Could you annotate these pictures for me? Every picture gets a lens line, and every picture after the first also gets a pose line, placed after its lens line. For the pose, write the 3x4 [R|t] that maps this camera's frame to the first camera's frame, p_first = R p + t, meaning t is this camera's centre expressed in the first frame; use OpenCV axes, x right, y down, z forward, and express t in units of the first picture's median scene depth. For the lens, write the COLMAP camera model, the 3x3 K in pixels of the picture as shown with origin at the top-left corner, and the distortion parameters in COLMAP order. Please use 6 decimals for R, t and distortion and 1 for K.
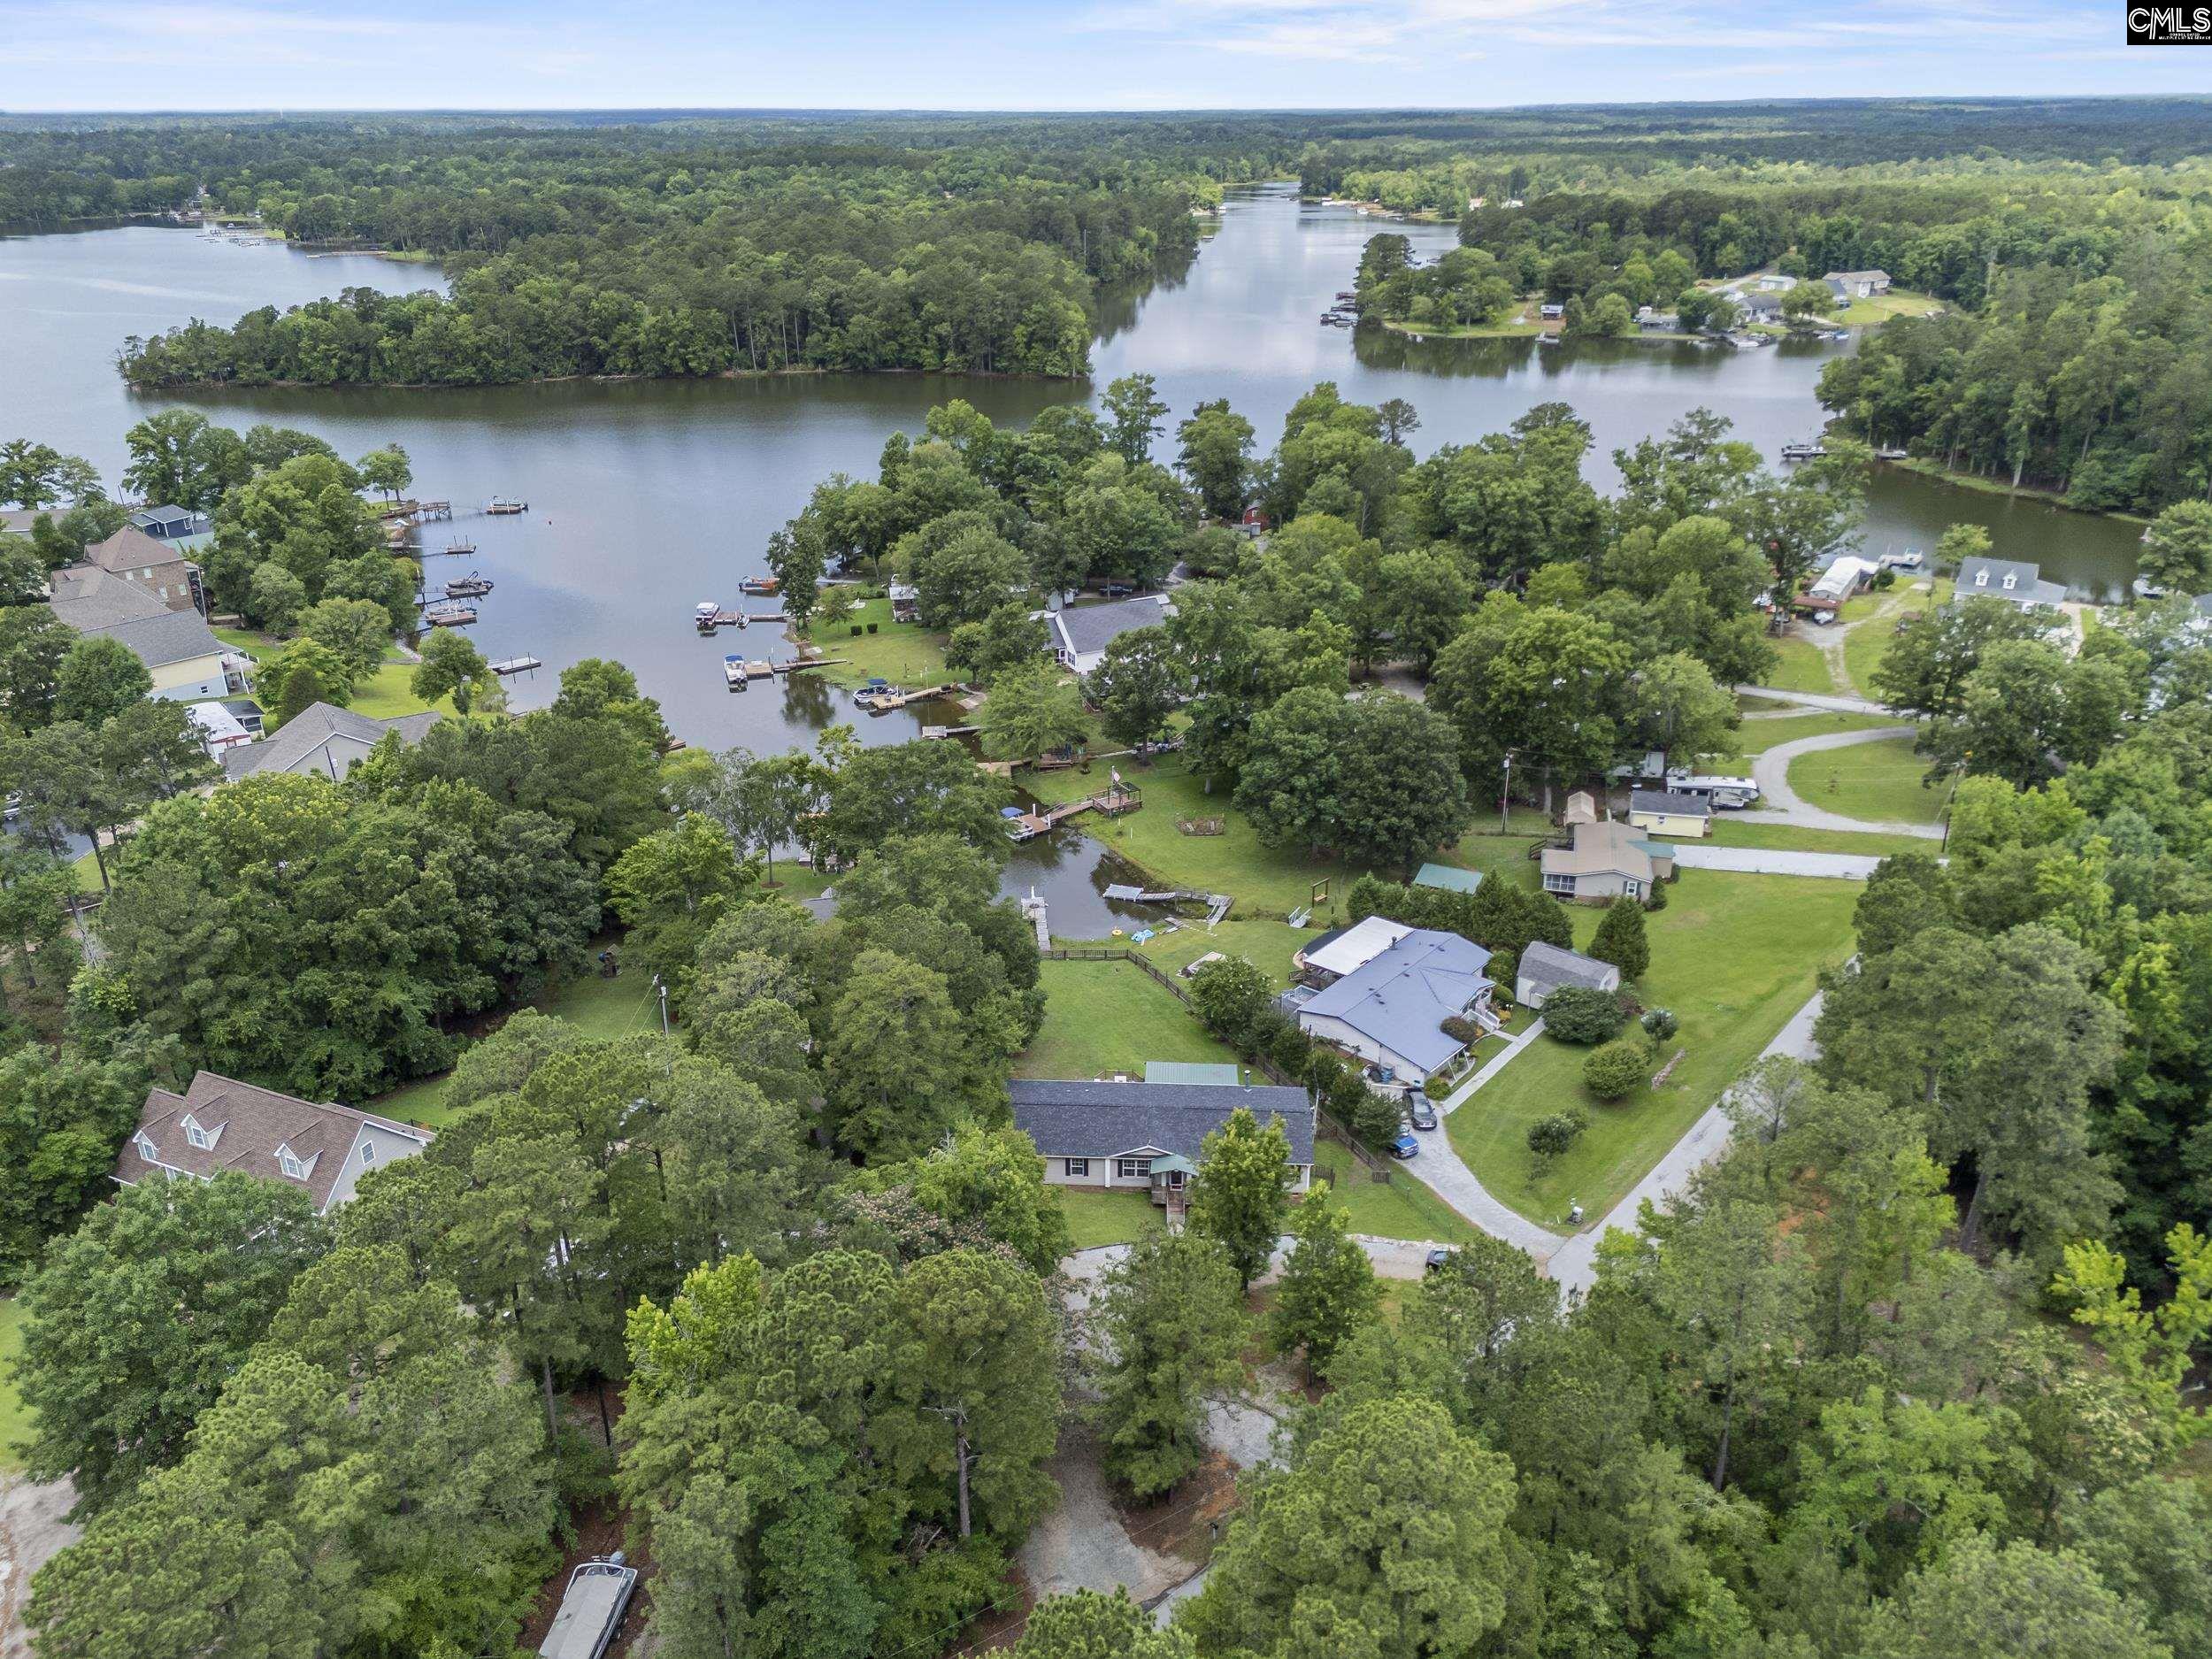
lens RADIAL K [[1618.7, 0, 1117.7], [0, 1618.7, 835.3], [0, 0, 1]] dist [0.072465, -0.065446]
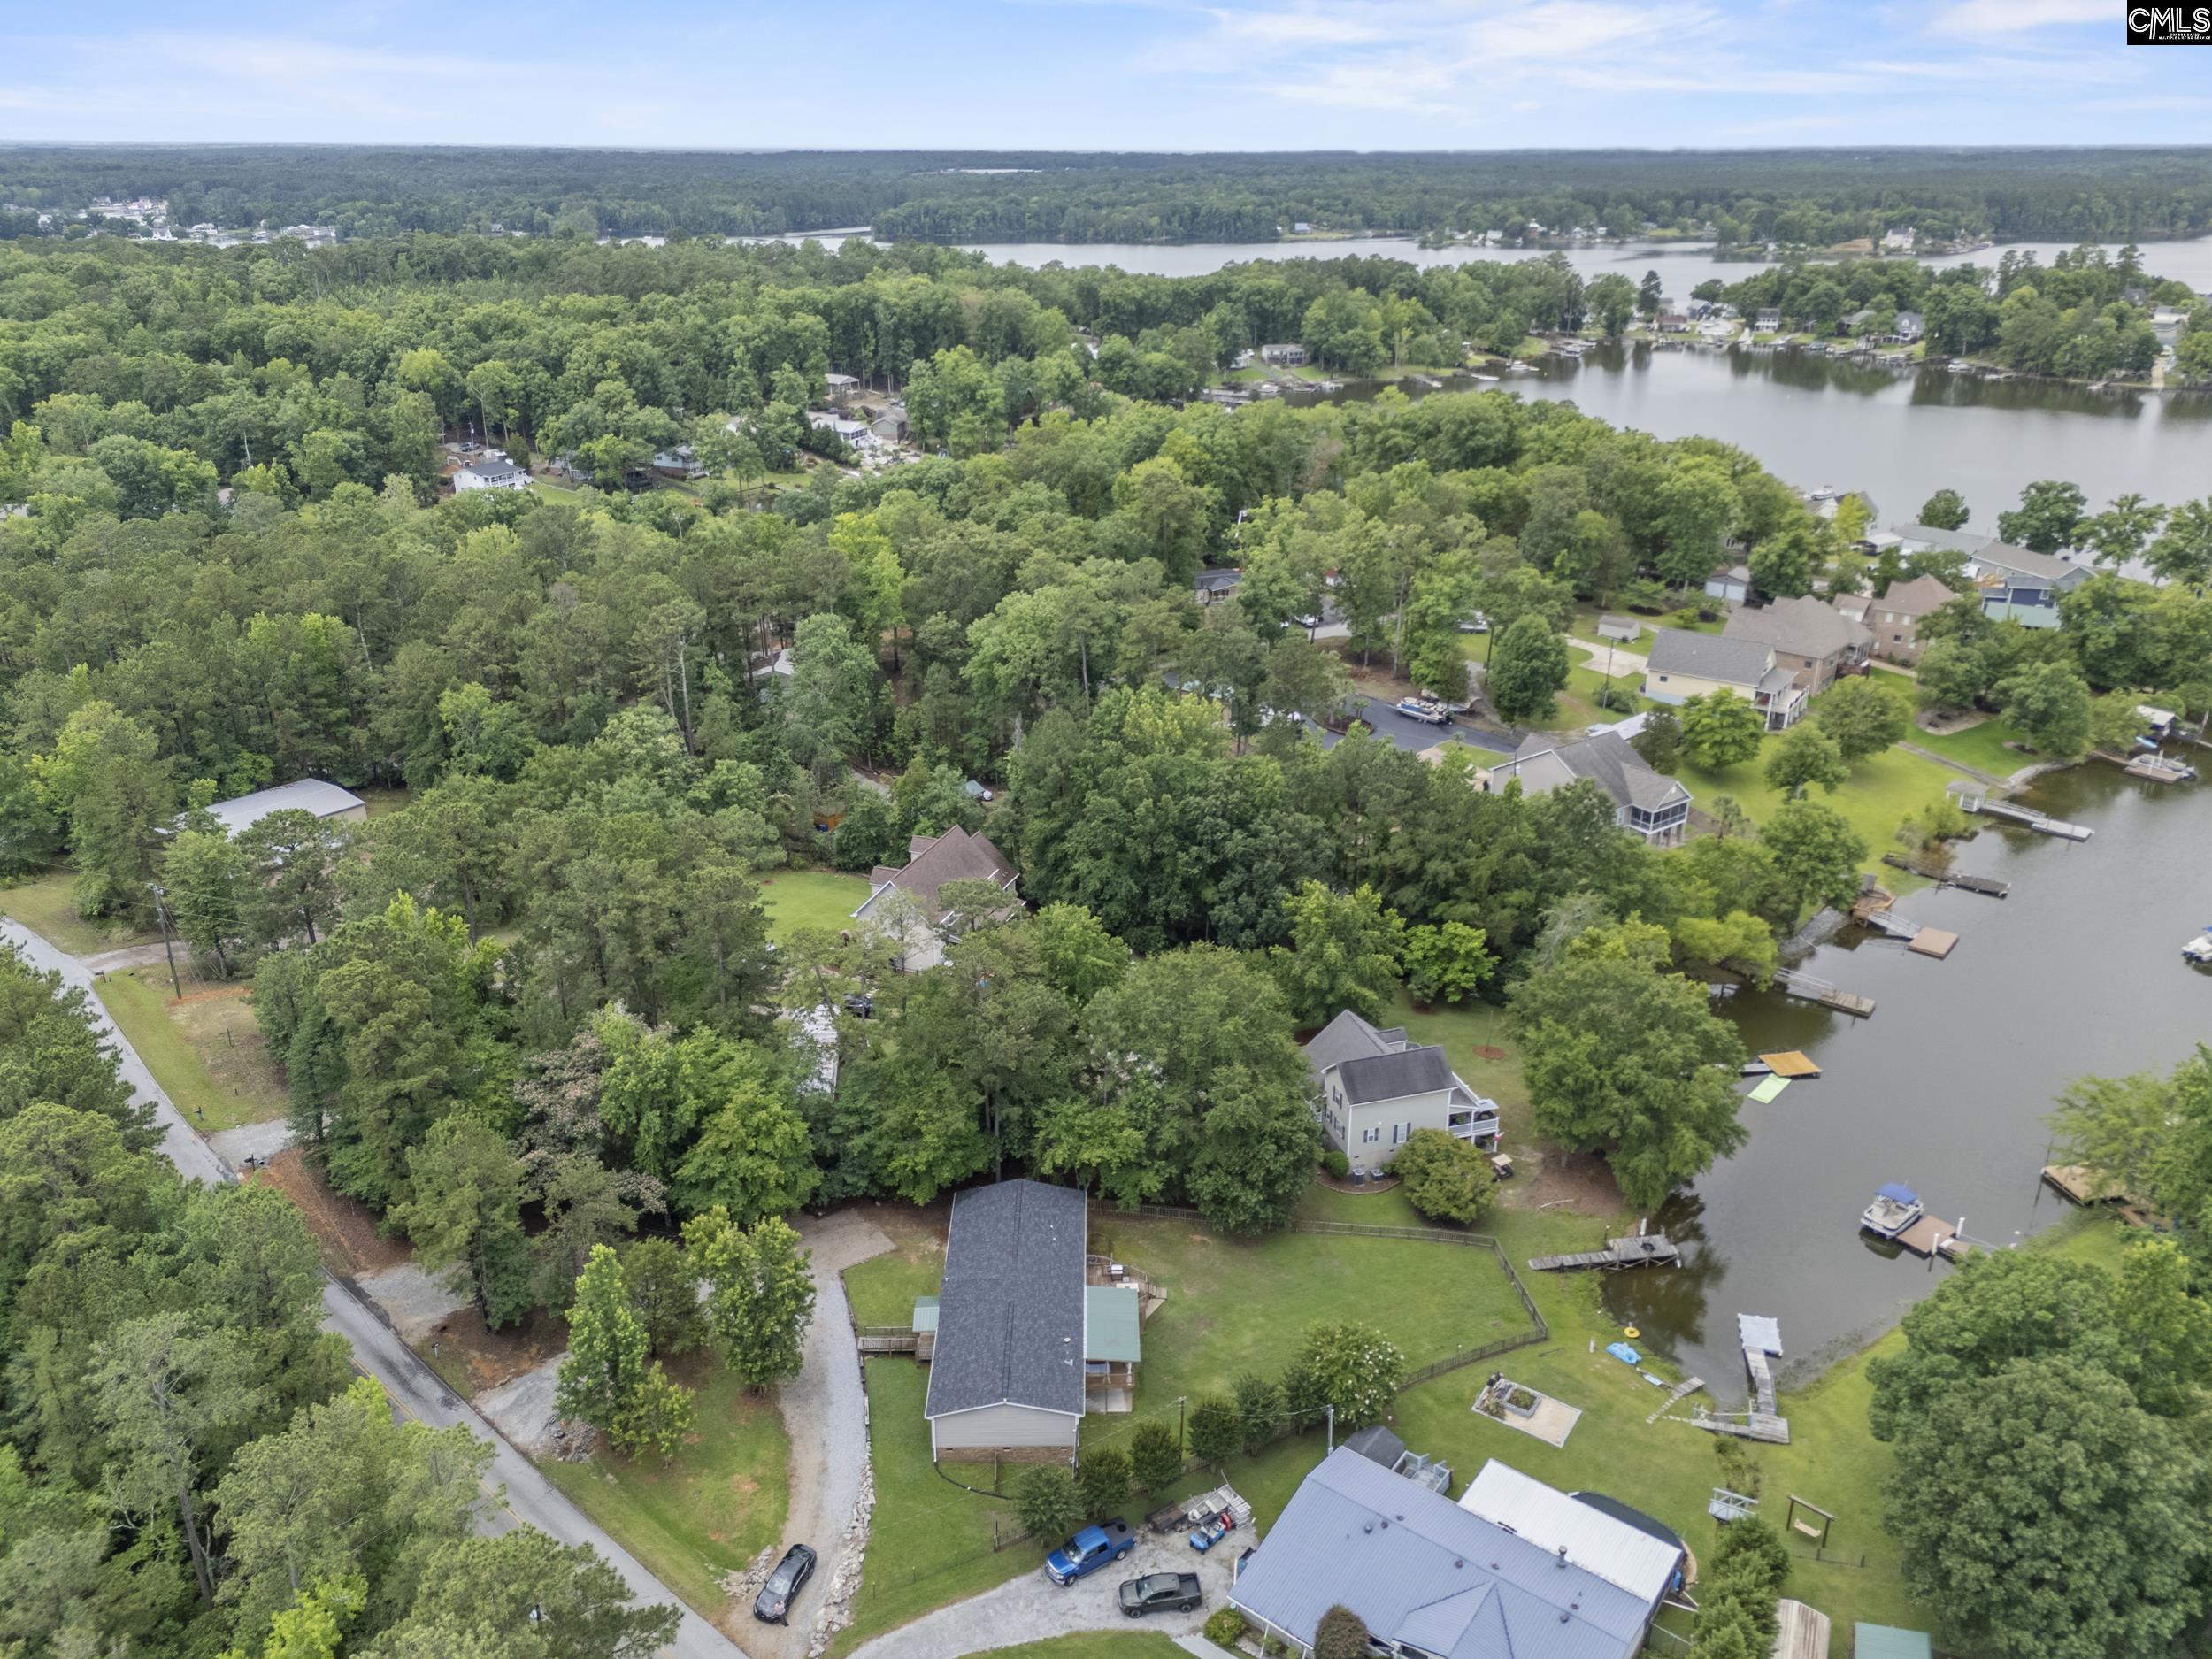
lens RADIAL K [[1618.7, 0, 1114.9], [0, 1618.7, 834.1], [0, 0, 1]] dist [0.072465, -0.065446]
pose [[0.065003, 0.388835, -0.919011, 0.462834], [-0.404280, 0.852255, 0.331994, -0.226173], [0.912323, 0.349957, 0.212597, 0.454405]]
